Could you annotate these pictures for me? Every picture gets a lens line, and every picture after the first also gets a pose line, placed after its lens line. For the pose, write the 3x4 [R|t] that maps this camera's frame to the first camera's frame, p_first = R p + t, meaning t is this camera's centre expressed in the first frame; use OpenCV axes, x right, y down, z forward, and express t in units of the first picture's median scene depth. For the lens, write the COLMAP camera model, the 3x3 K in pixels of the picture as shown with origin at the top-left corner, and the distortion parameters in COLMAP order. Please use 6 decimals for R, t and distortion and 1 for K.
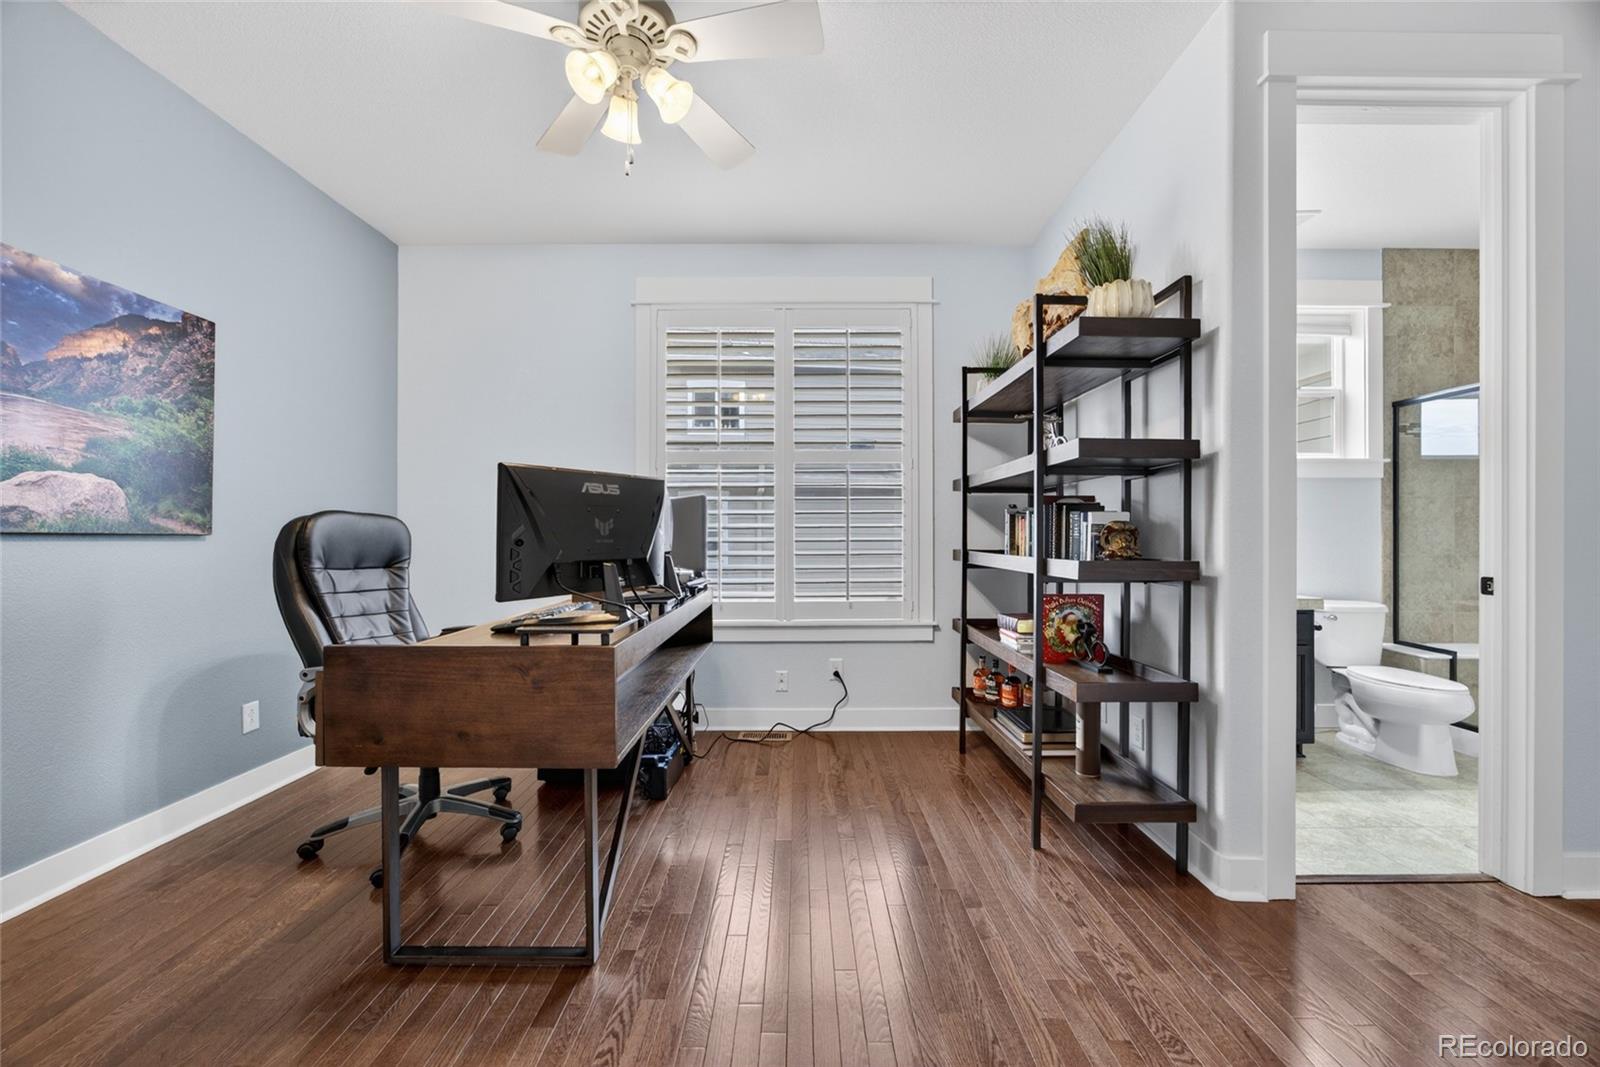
lens RADIAL K [[612.3, 0, 794.3], [0, 612.3, 536.6], [0, 0, 1]] dist [-0.010339, -0.000062]
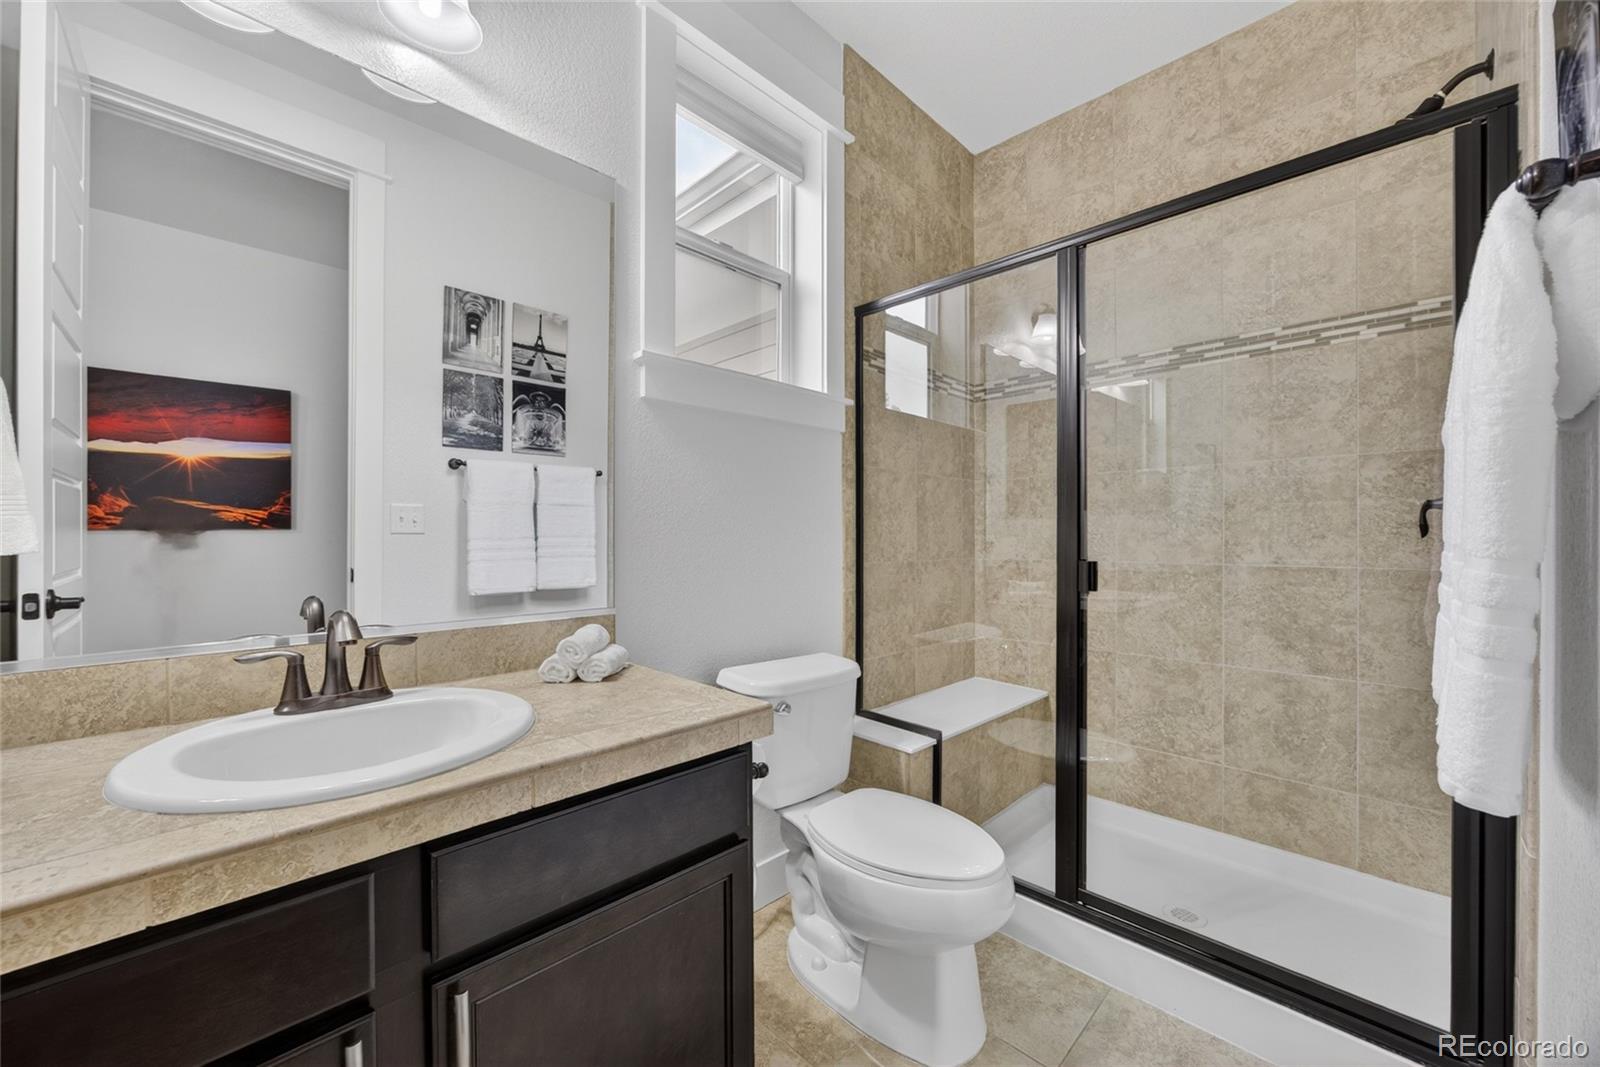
lens RADIAL K [[612.3, 0, 799.5], [0, 612.3, 534.1], [0, 0, 1]] dist [-0.010339, -0.000062]
pose [[0.707038, 0.002149, 0.707172, 0.527998], [-0.000052, 0.999996, -0.002987, 0.001647], [-0.707176, 0.002075, 0.707035, 0.617463]]
